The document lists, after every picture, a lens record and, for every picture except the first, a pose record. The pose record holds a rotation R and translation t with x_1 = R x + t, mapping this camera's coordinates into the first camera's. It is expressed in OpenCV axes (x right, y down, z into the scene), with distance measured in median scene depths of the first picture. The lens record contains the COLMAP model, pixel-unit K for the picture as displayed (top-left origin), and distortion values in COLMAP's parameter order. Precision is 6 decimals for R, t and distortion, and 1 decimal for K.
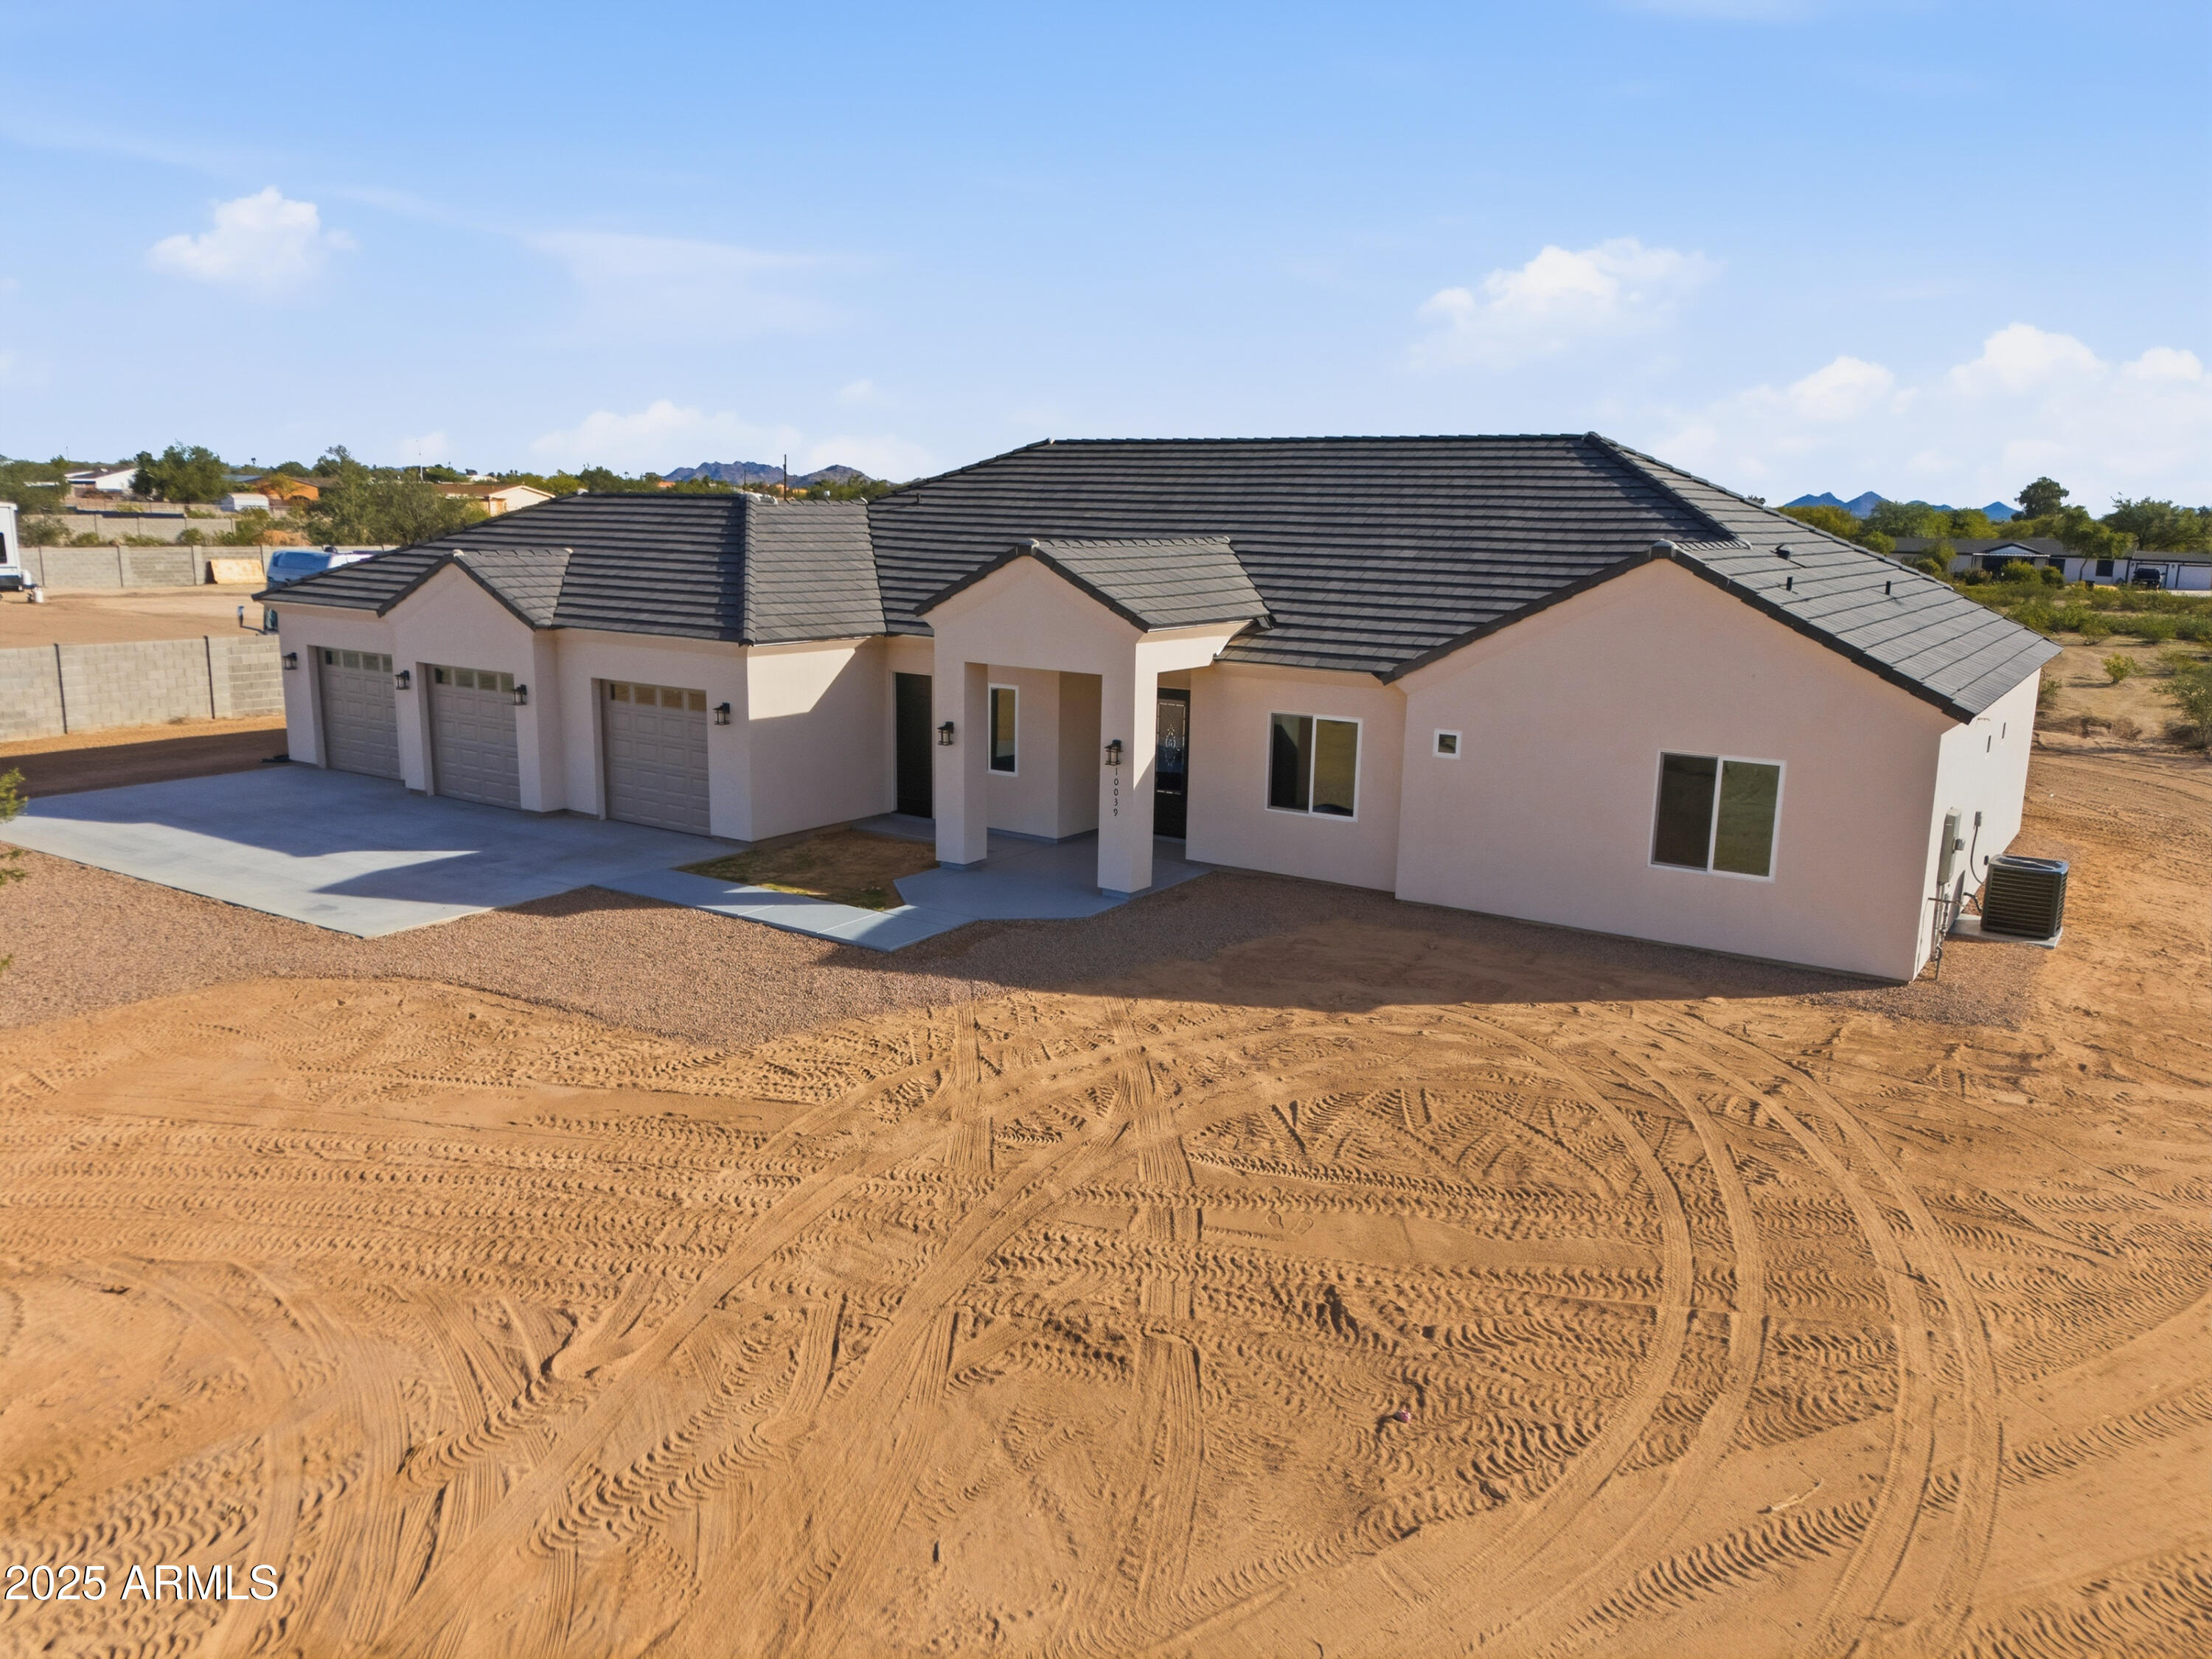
lens RADIAL K [[1632.6, 0, 1109.2], [0, 1632.6, 835.8], [0, 0, 1]] dist [0.061964, -0.048518]
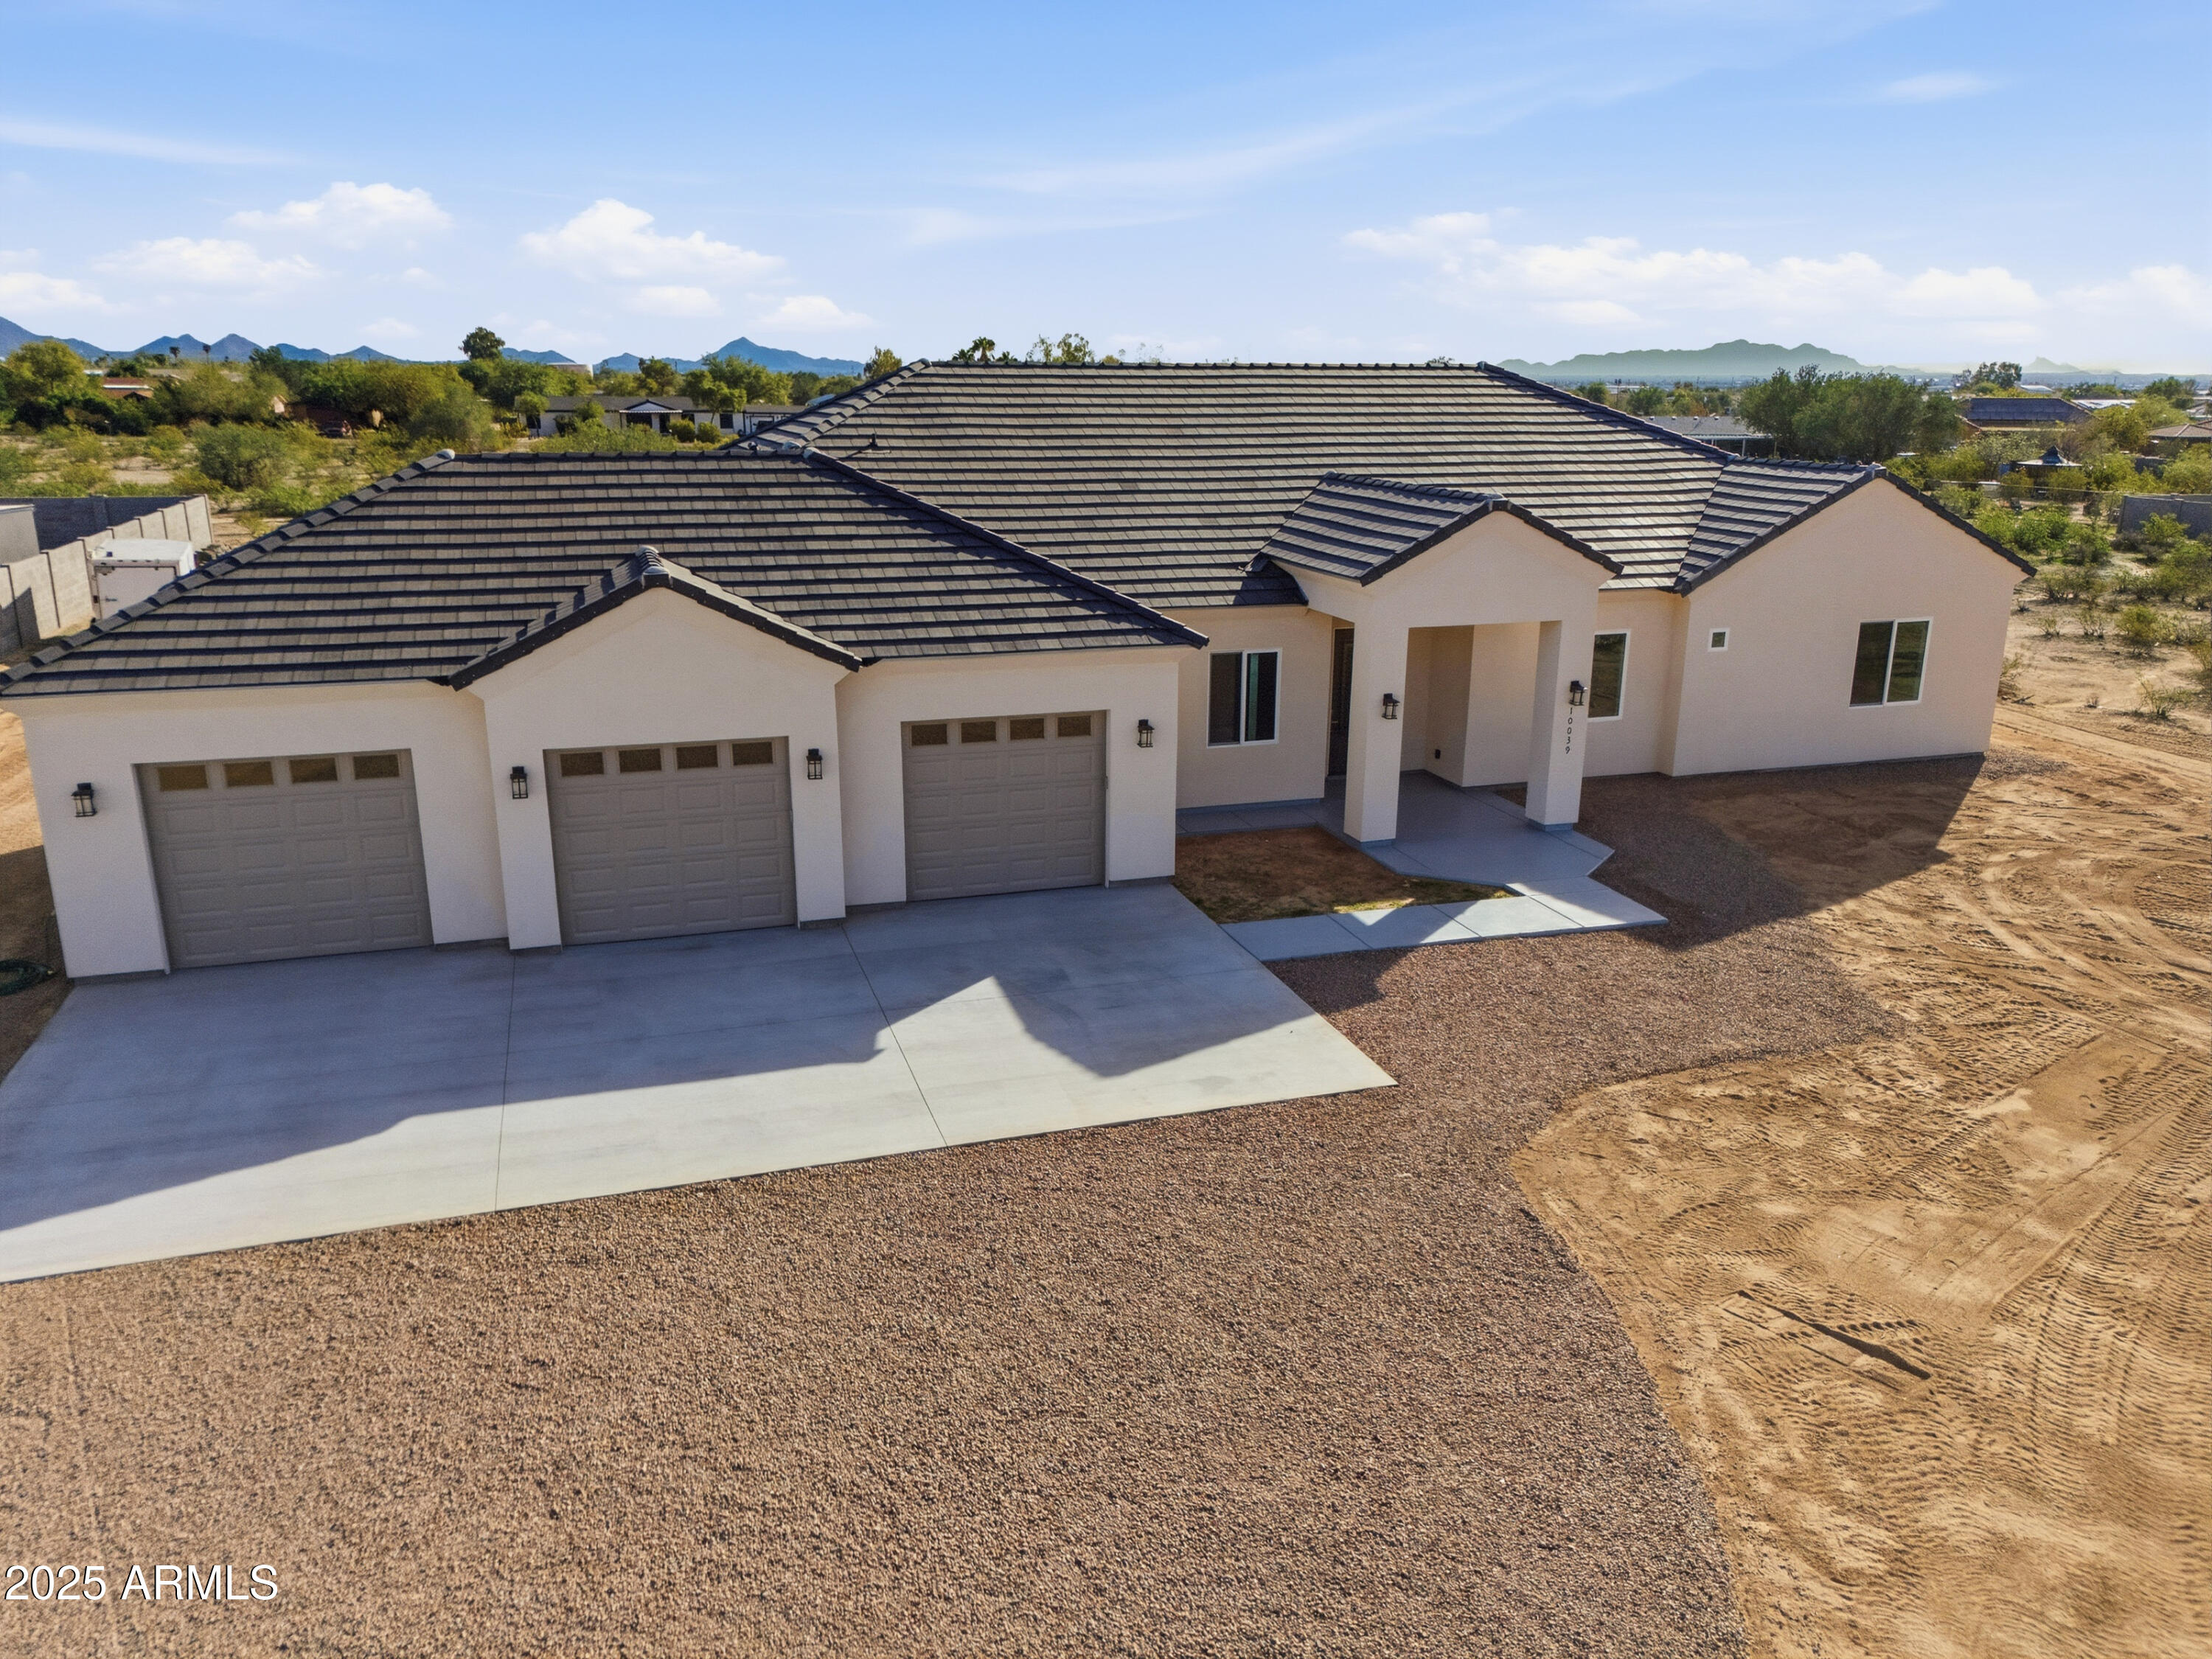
lens RADIAL K [[1632.6, 0, 1114.9], [0, 1632.6, 837.8], [0, 0, 1]] dist [0.061964, -0.048518]
pose [[0.624693, -0.230916, 0.745946, -0.994013], [0.163053, 0.972792, 0.164590, -0.183490], [-0.763657, 0.018810, 0.645348, 0.553209]]
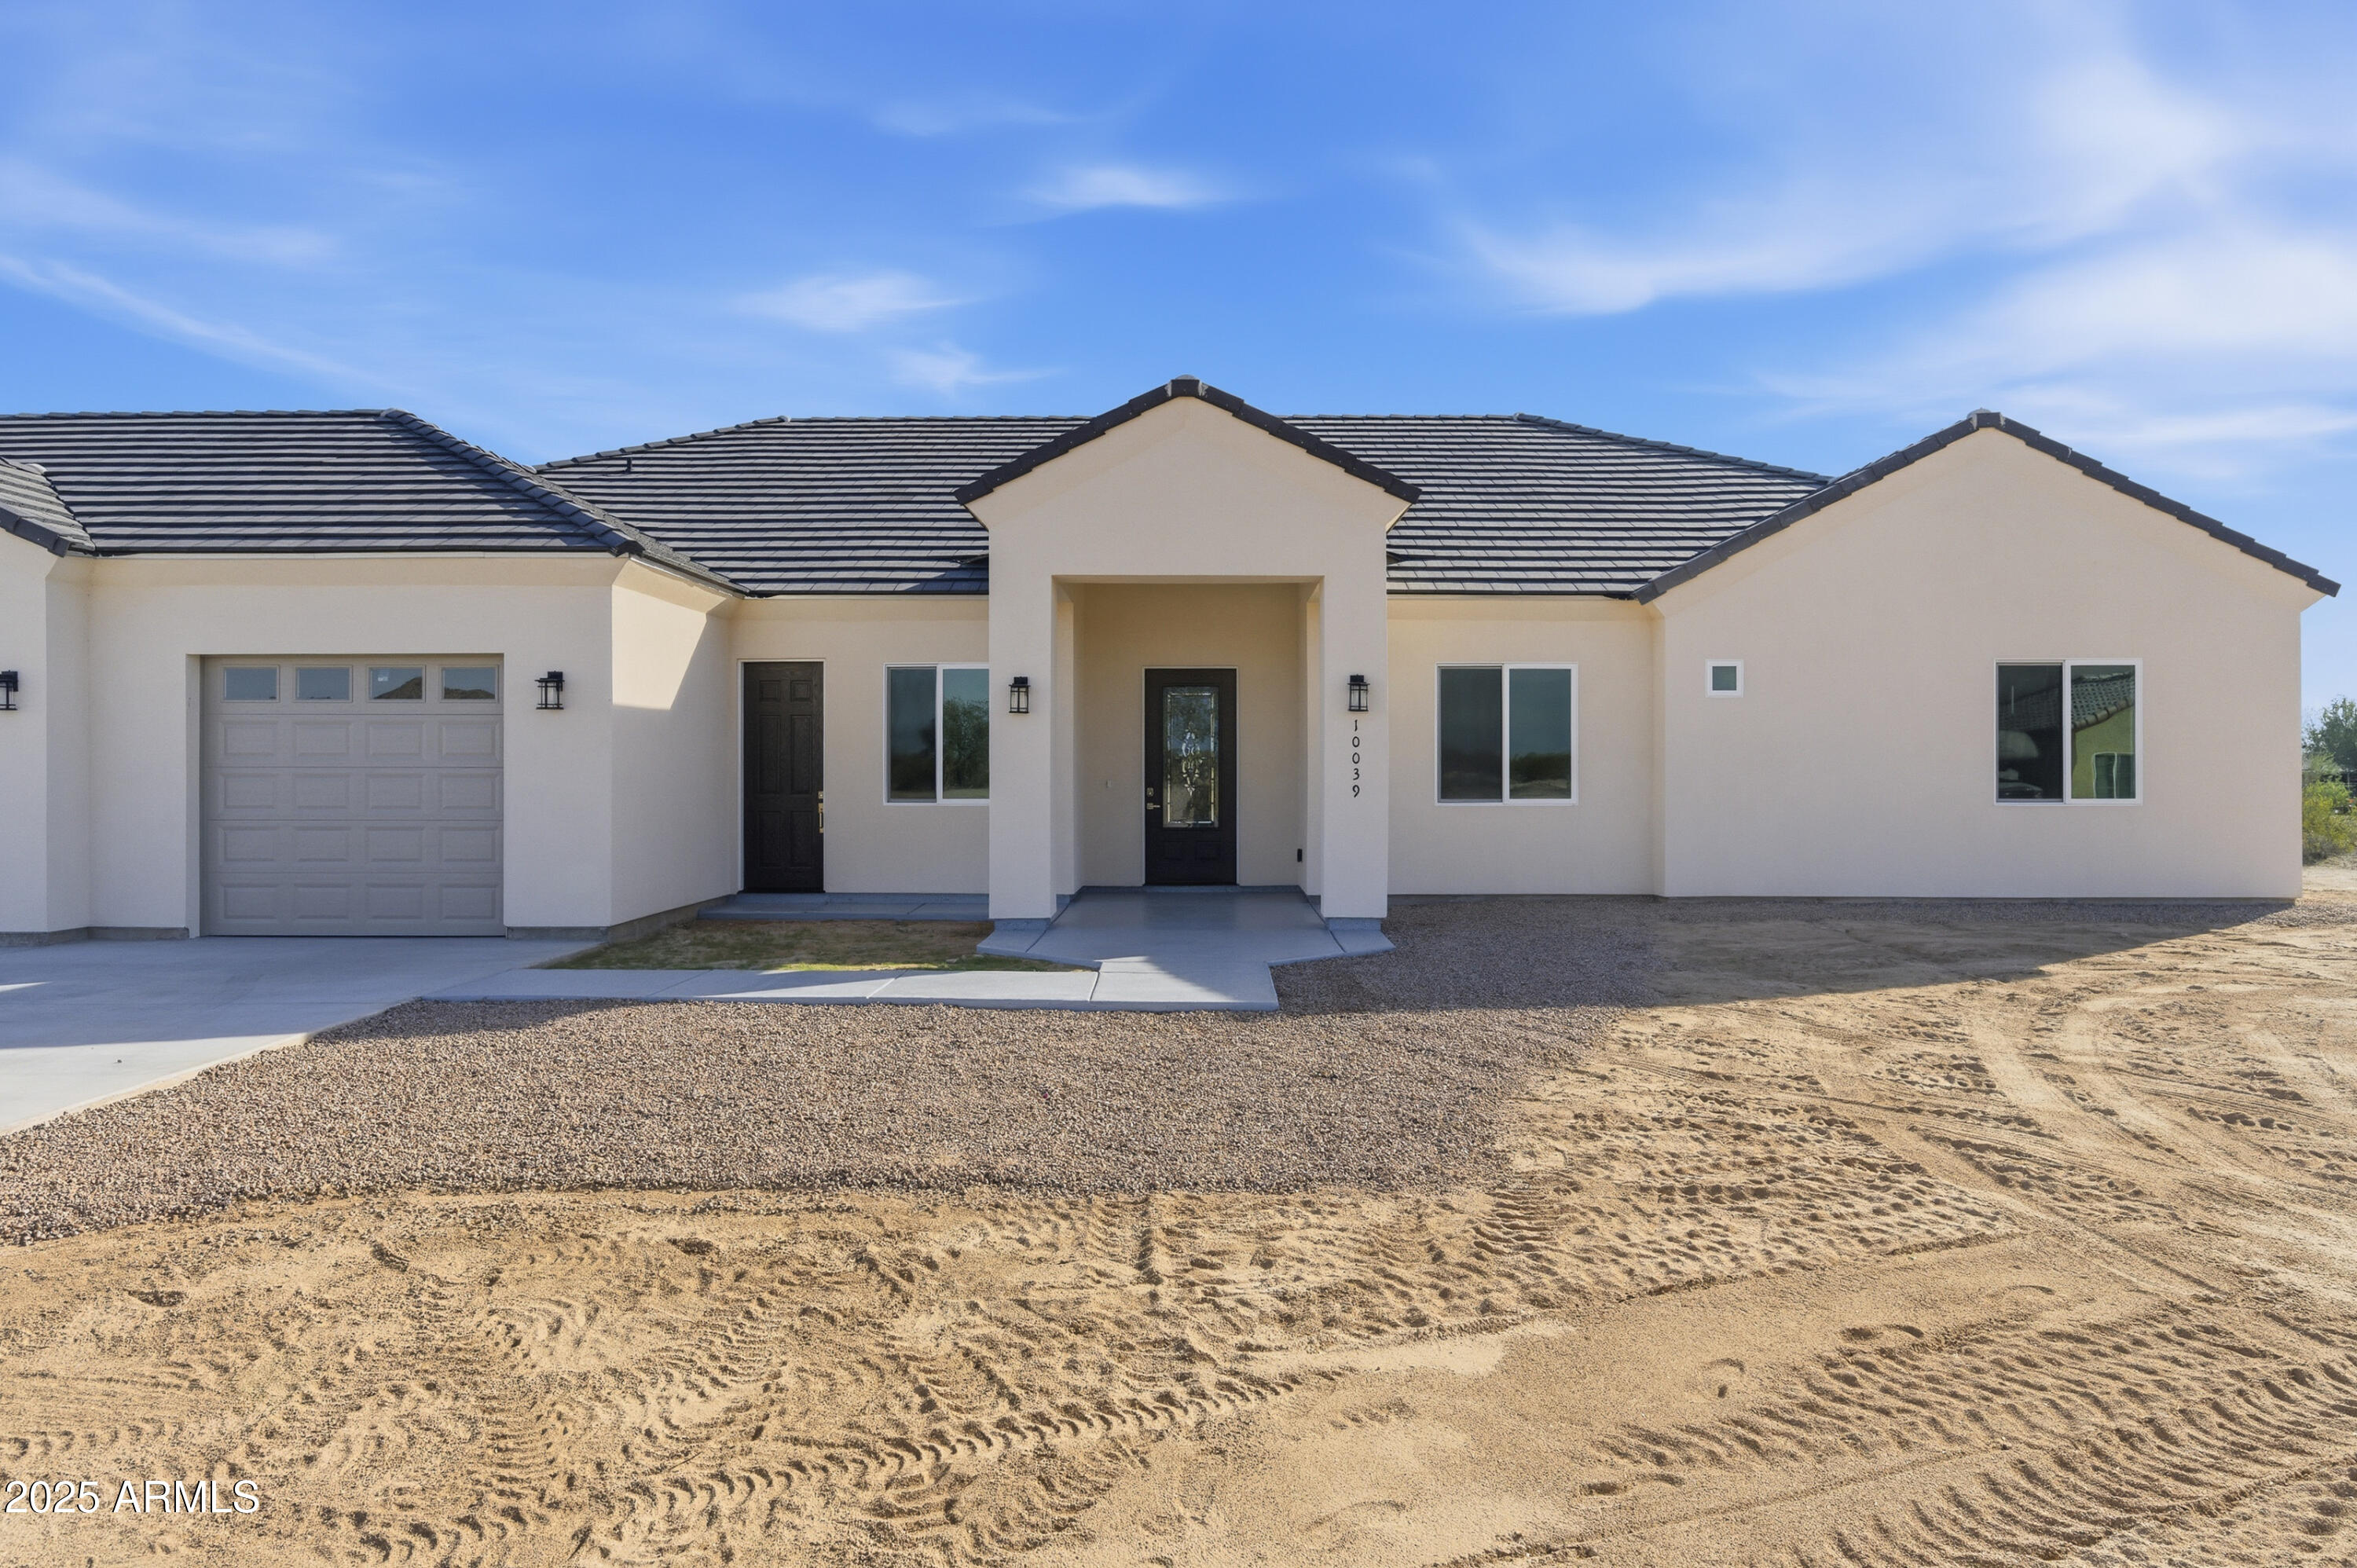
lens RADIAL K [[1508.2, 0, 1186.3], [0, 1508.2, 756.3], [0, 0, 1]] dist [-0.009278, 0.017123]
pose [[0.838985, -0.015820, 0.543924, -0.378339], [0.124811, 0.978523, -0.164057, 0.061793], [-0.529647, 0.205529, 0.822941, 0.557803]]
